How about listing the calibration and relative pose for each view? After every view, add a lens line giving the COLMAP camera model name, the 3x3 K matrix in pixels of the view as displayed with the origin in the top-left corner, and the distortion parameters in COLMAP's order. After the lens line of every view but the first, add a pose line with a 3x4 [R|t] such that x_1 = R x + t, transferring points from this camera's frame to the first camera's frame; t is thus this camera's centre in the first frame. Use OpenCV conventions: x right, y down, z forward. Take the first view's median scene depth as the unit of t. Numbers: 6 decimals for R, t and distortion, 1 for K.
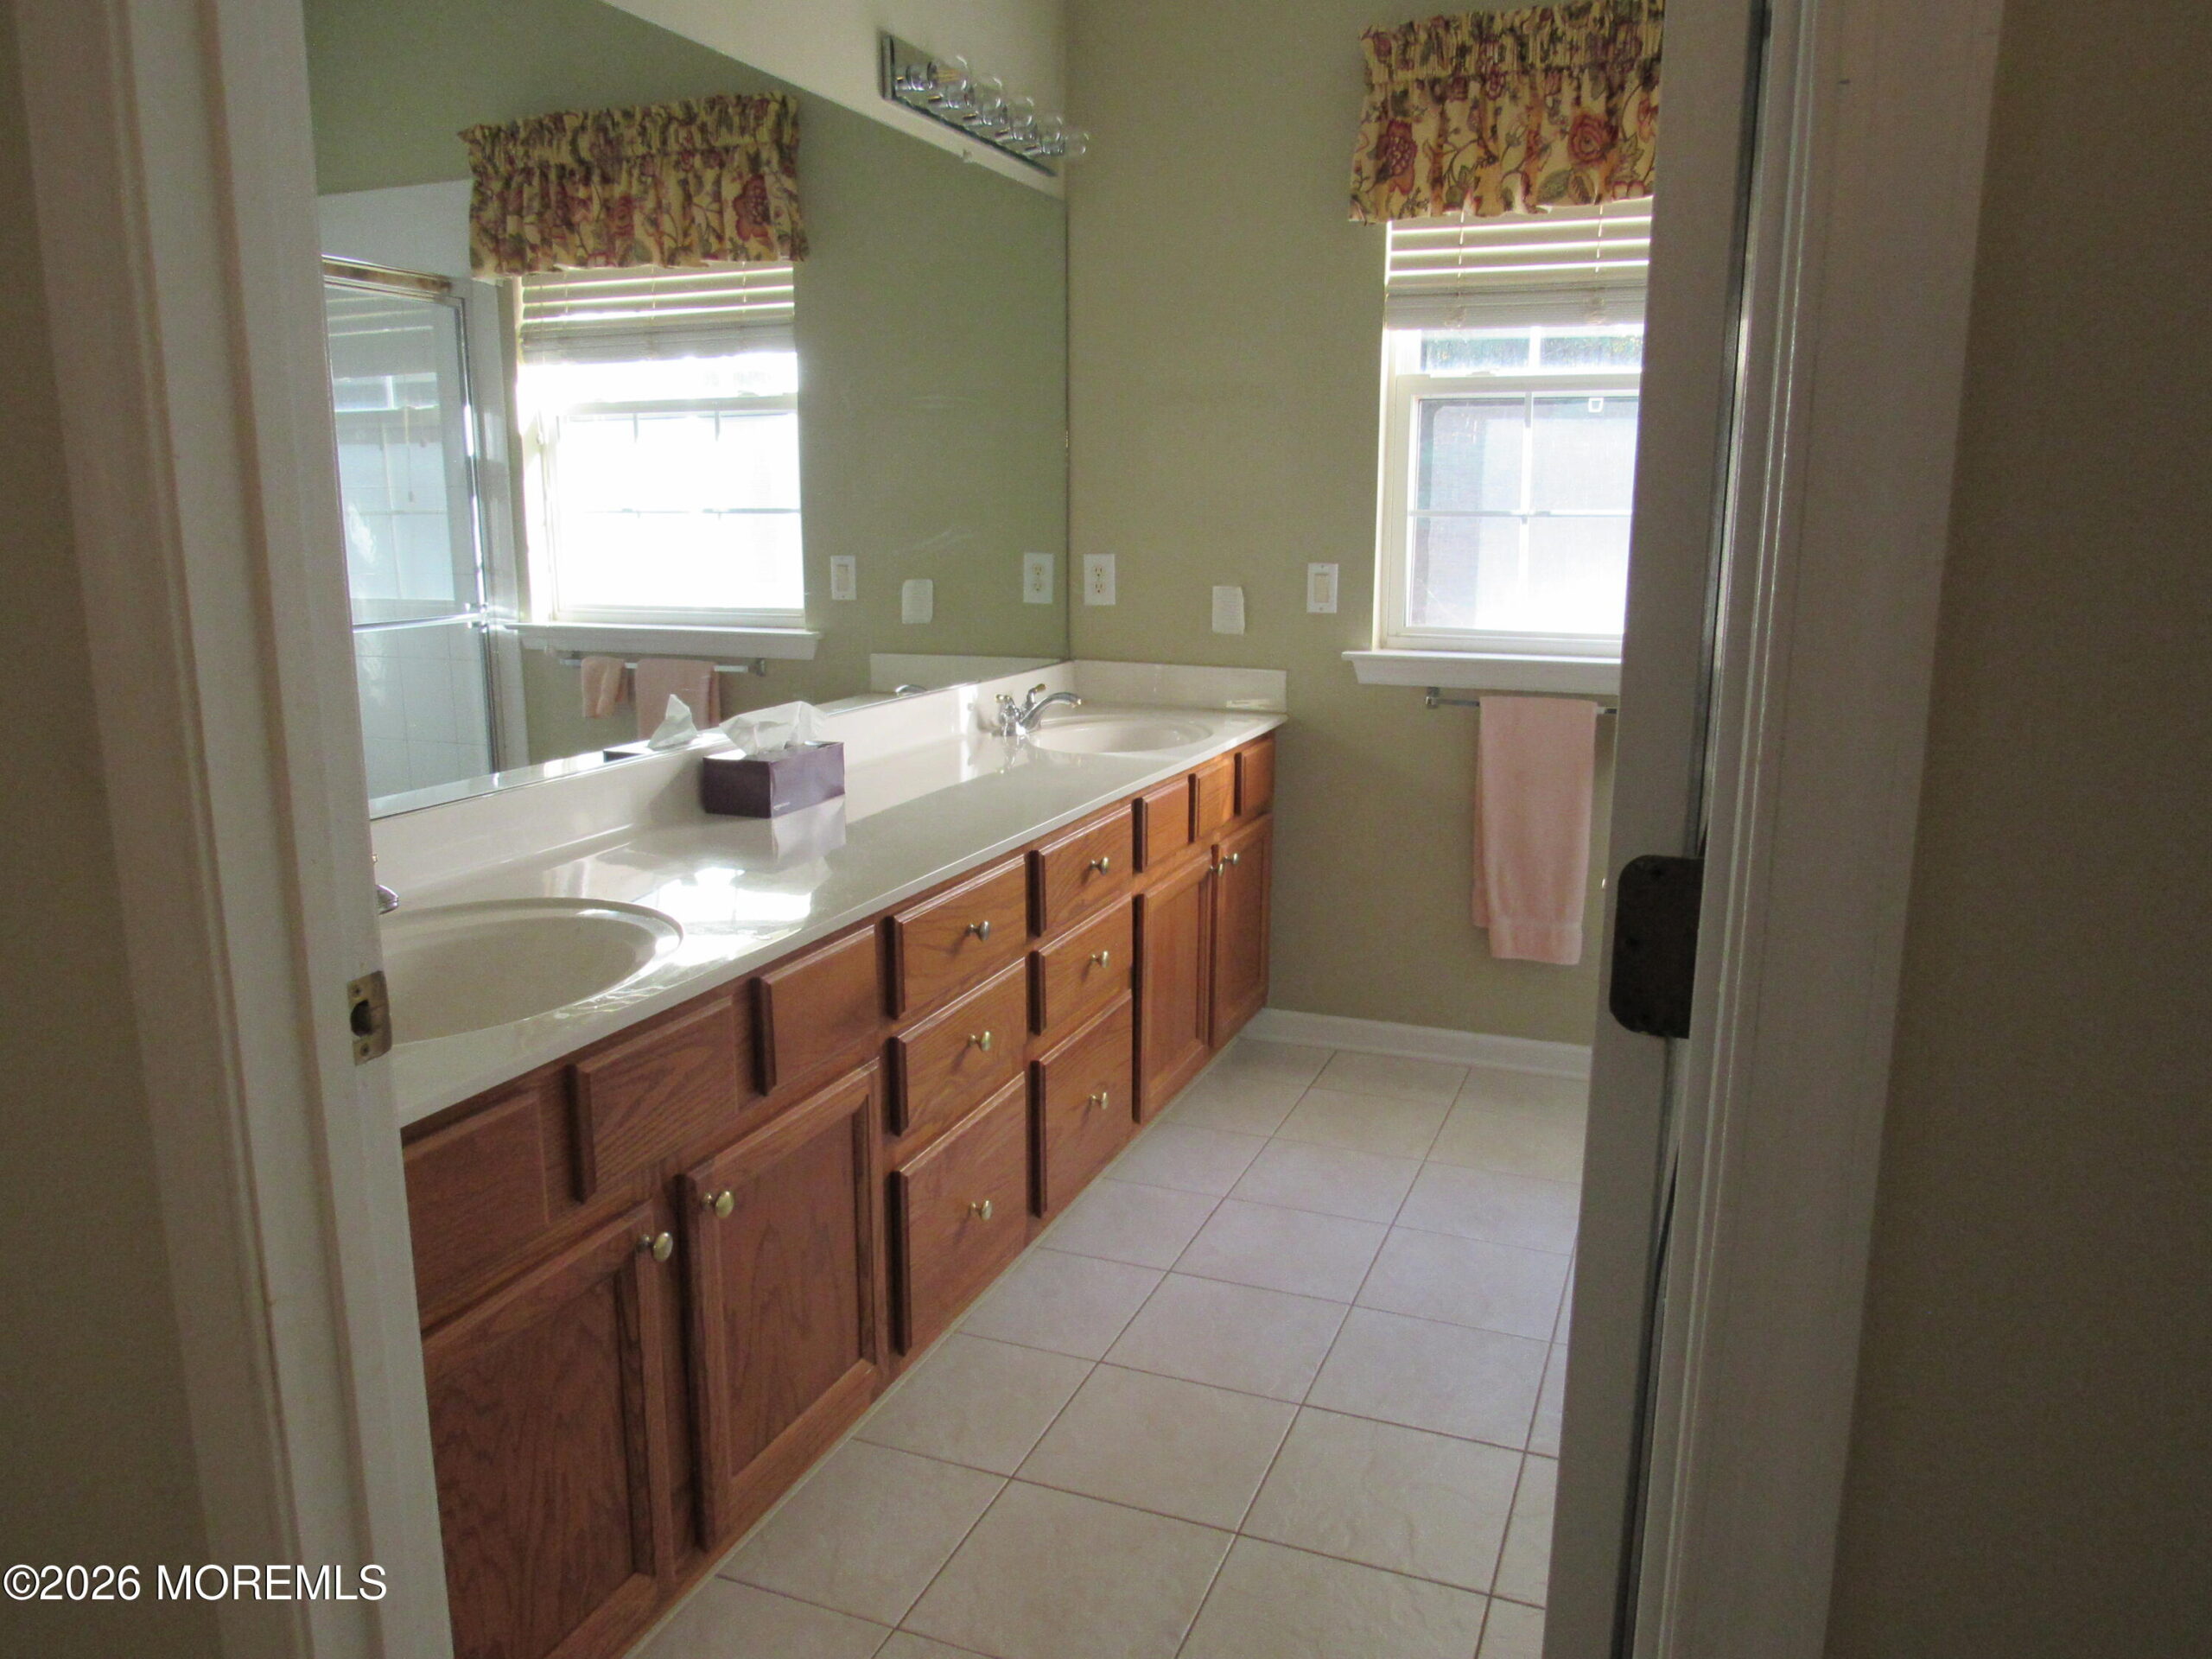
lens RADIAL K [[1576.2, 0, 1103.8], [0, 1576.2, 823.5], [0, 0, 1]] dist [-0.012055, 0.000394]
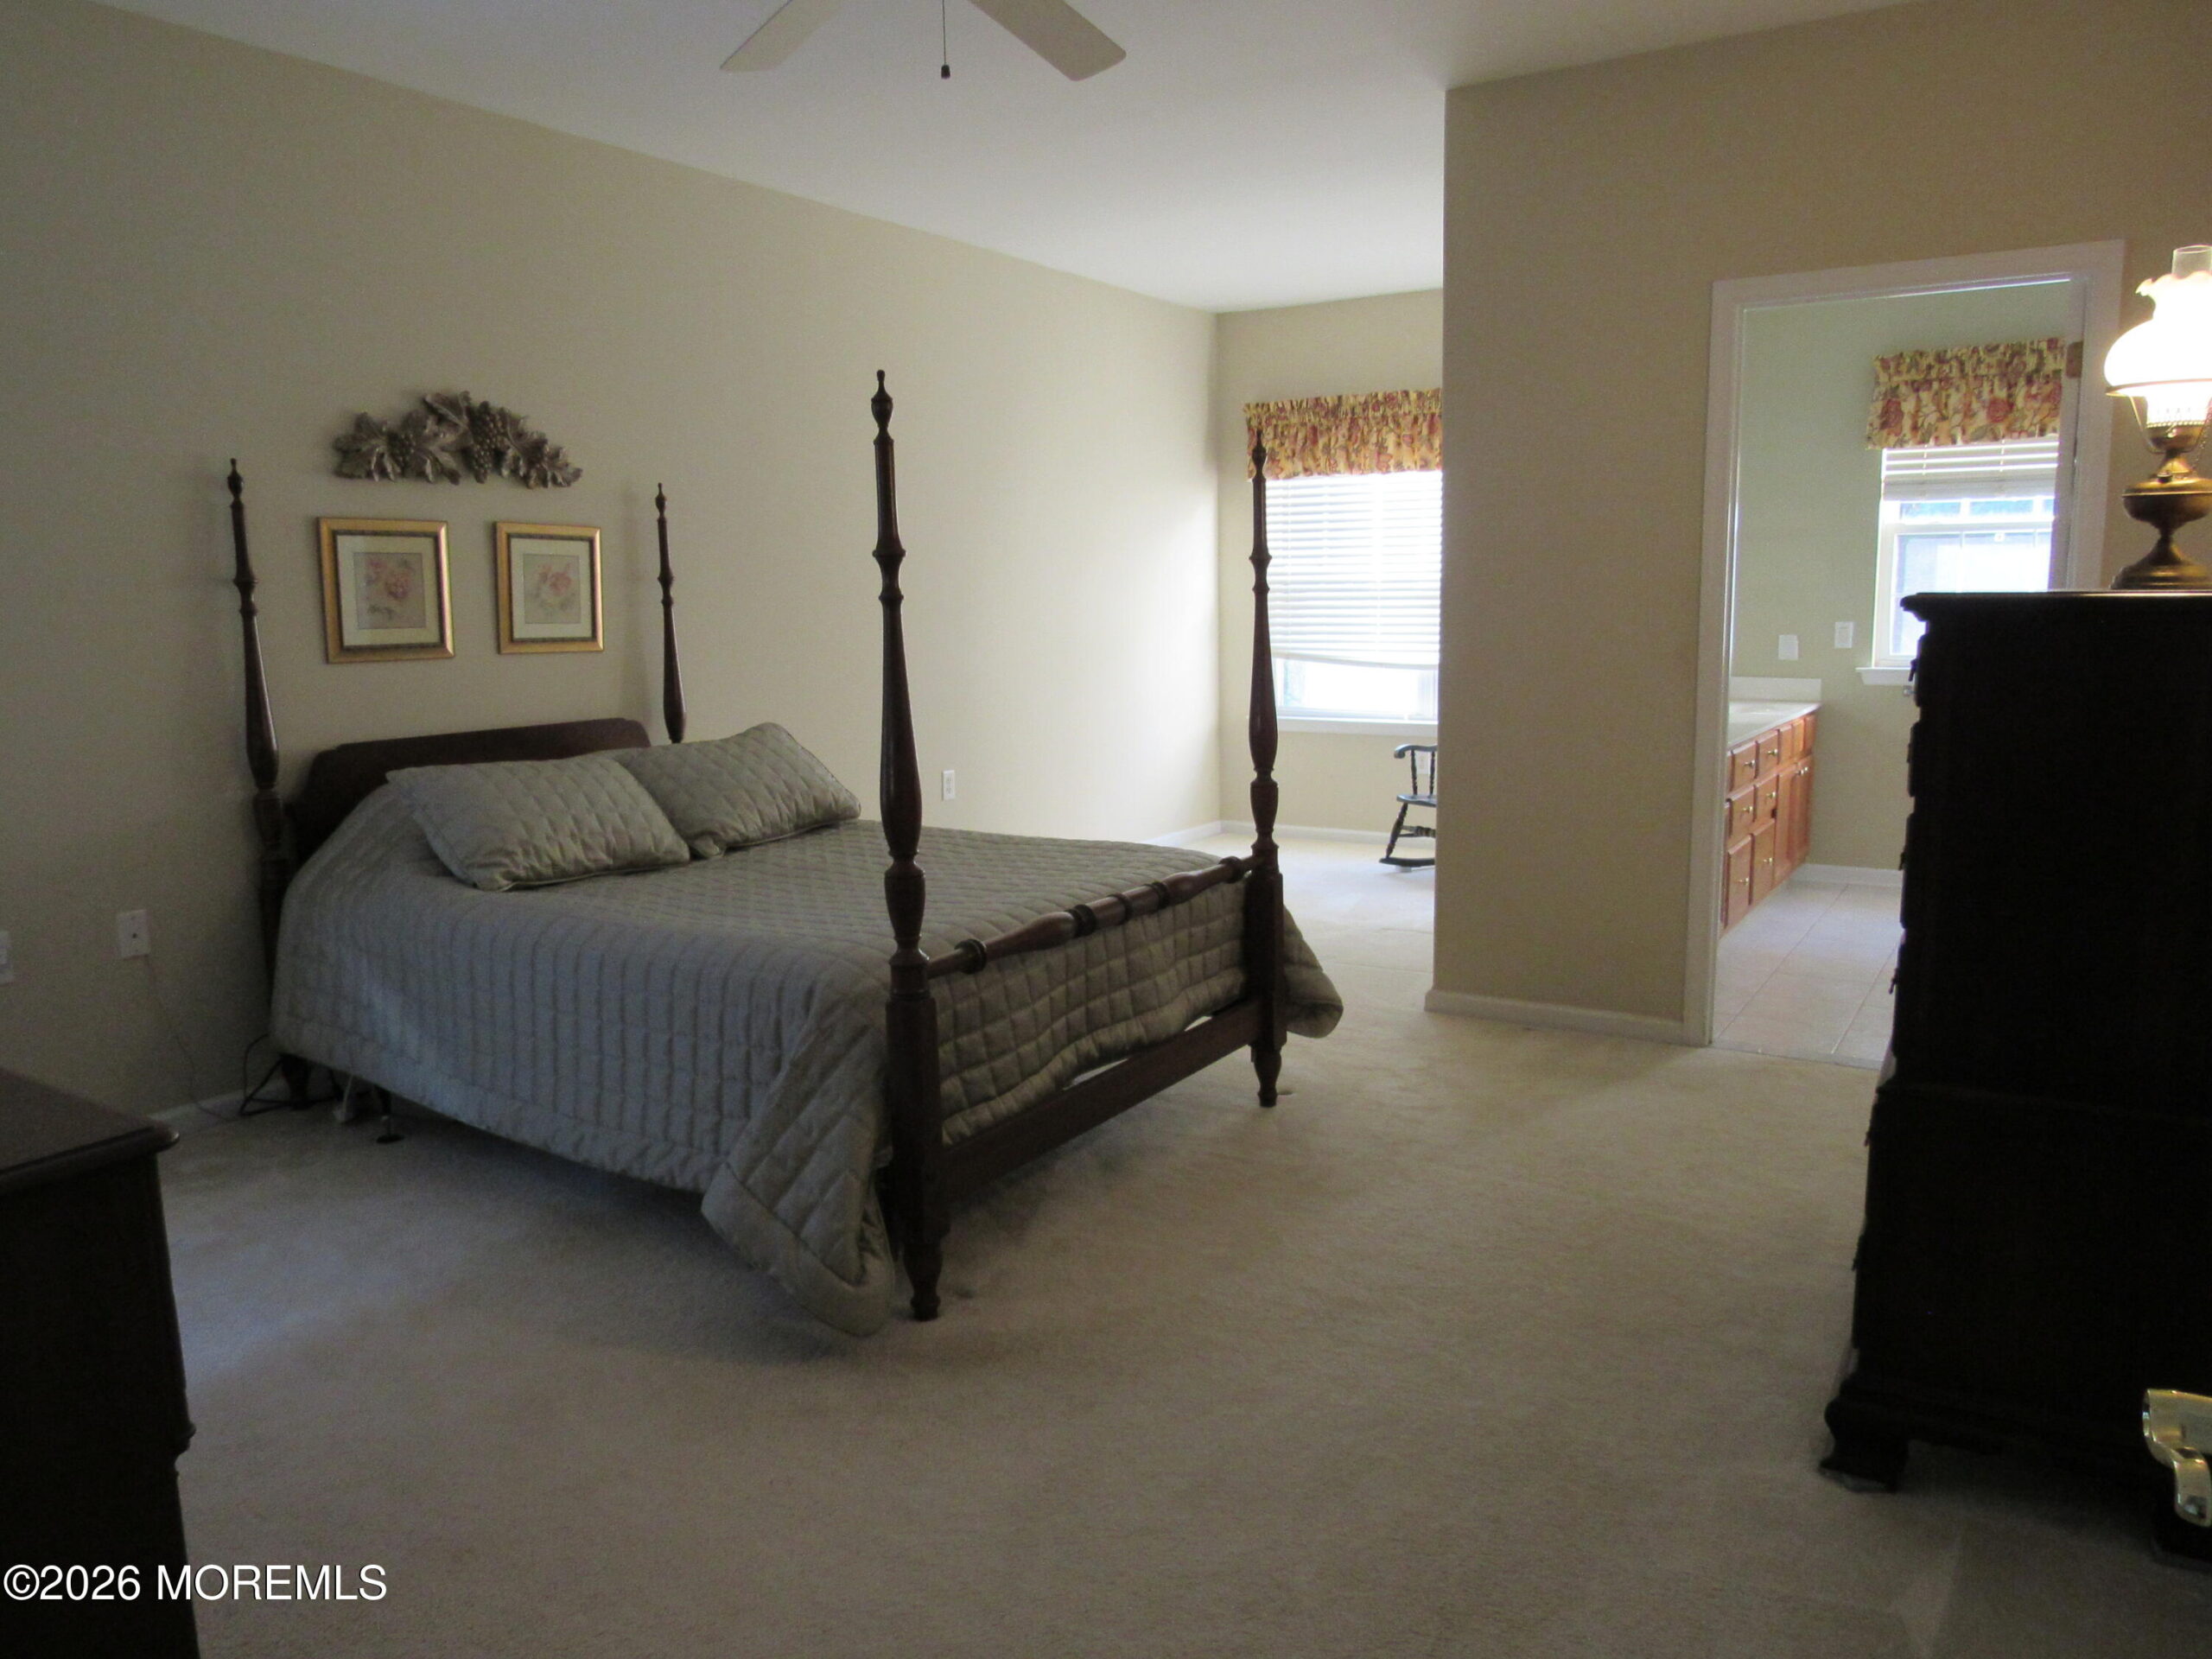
lens RADIAL K [[1576.2, 0, 1110.5], [0, 1576.2, 835.3], [0, 0, 1]] dist [-0.012055, 0.000394]
pose [[0.984334, 0.008639, -0.176104, -0.438781], [-0.016601, 0.998903, -0.043789, 0.210389], [0.175533, 0.046026, 0.983397, -1.118588]]
